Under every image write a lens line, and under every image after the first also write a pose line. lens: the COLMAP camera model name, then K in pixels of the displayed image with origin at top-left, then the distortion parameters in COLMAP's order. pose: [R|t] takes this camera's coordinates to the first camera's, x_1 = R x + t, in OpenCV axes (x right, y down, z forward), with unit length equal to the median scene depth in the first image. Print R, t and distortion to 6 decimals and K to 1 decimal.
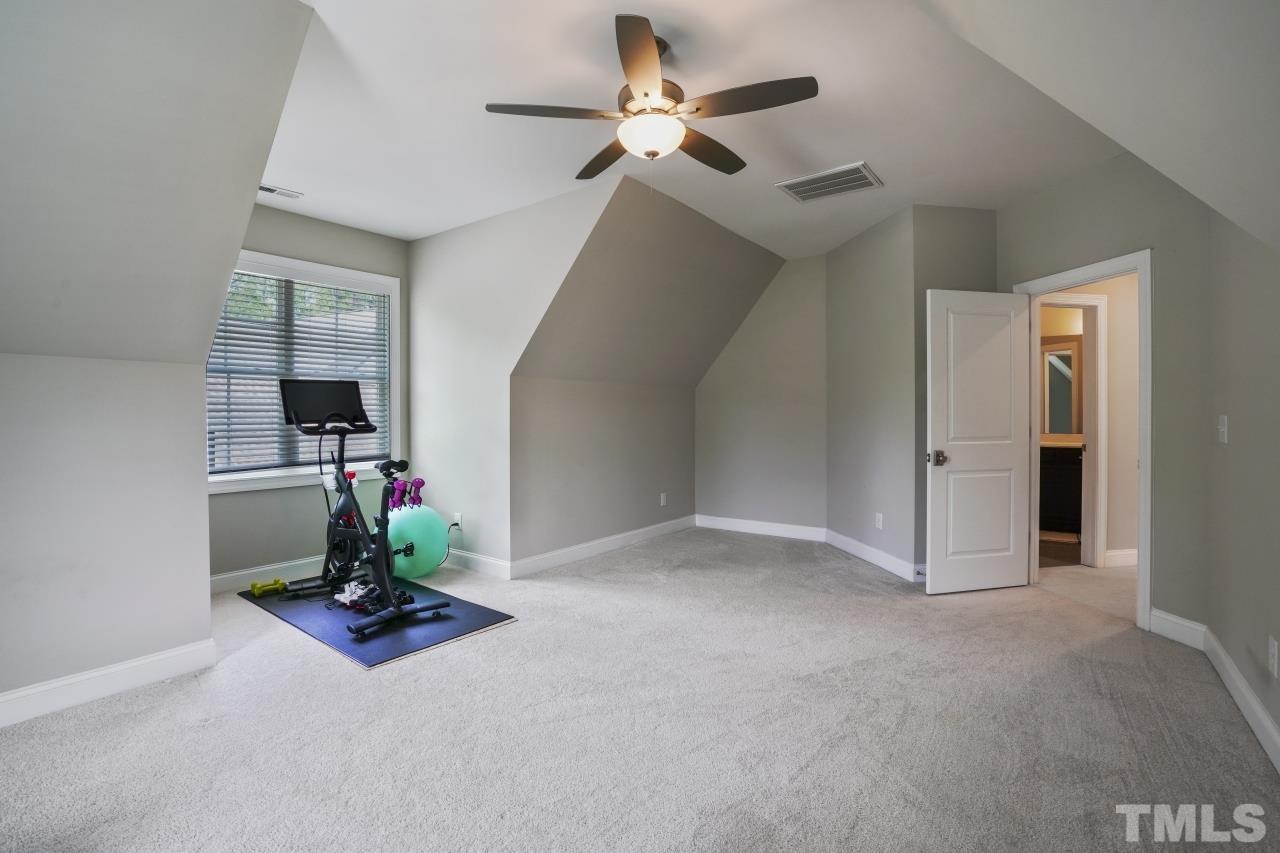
lens RADIAL K [[588.1, 0, 638.0], [0, 588.1, 421.5], [0, 0, 1]] dist [-0.033142, 0.000855]
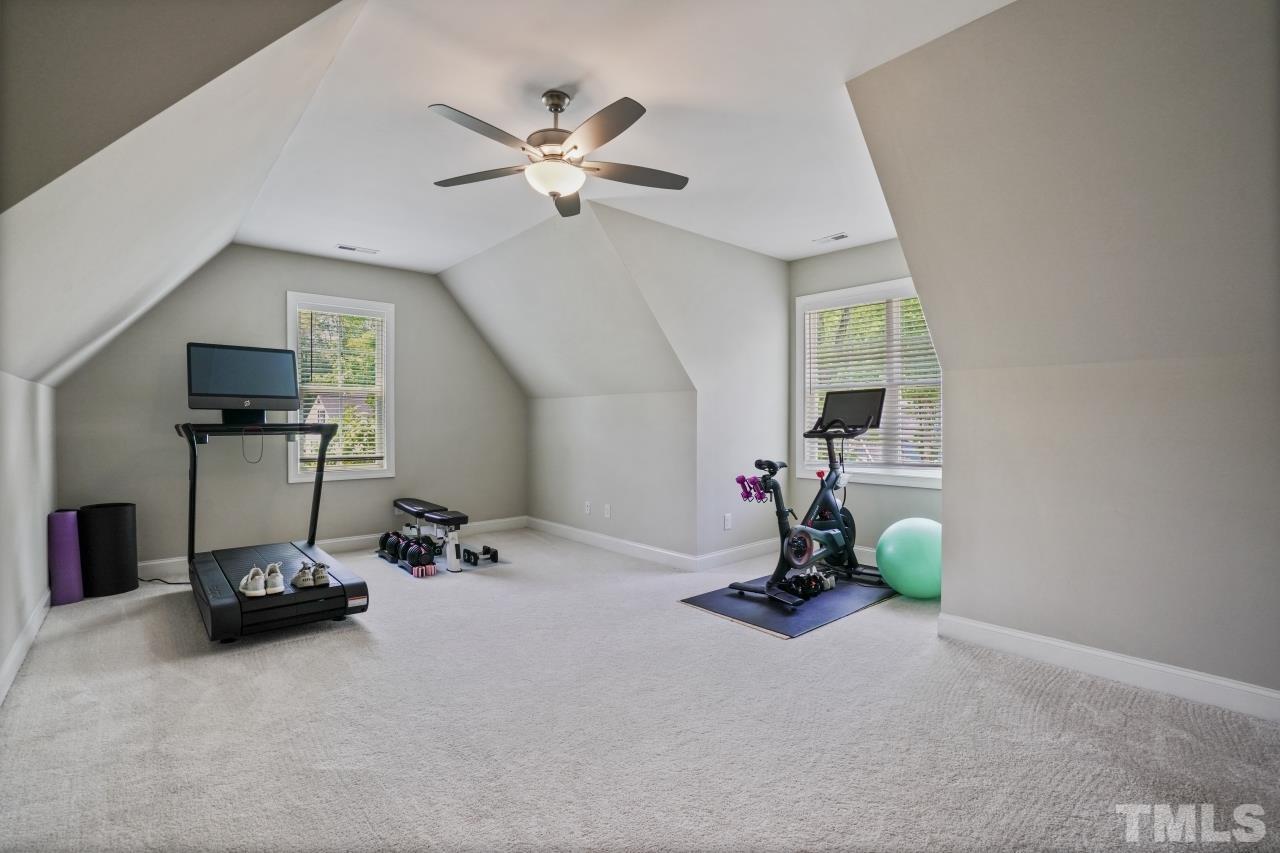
lens RADIAL K [[588.1, 0, 638.3], [0, 588.1, 428.5], [0, 0, 1]] dist [-0.033142, 0.000855]
pose [[-0.234462, 0.013082, -0.972037, 0.700705], [0.000723, 0.999912, 0.013282, -0.013540], [0.972125, 0.002411, -0.234451, 0.905501]]
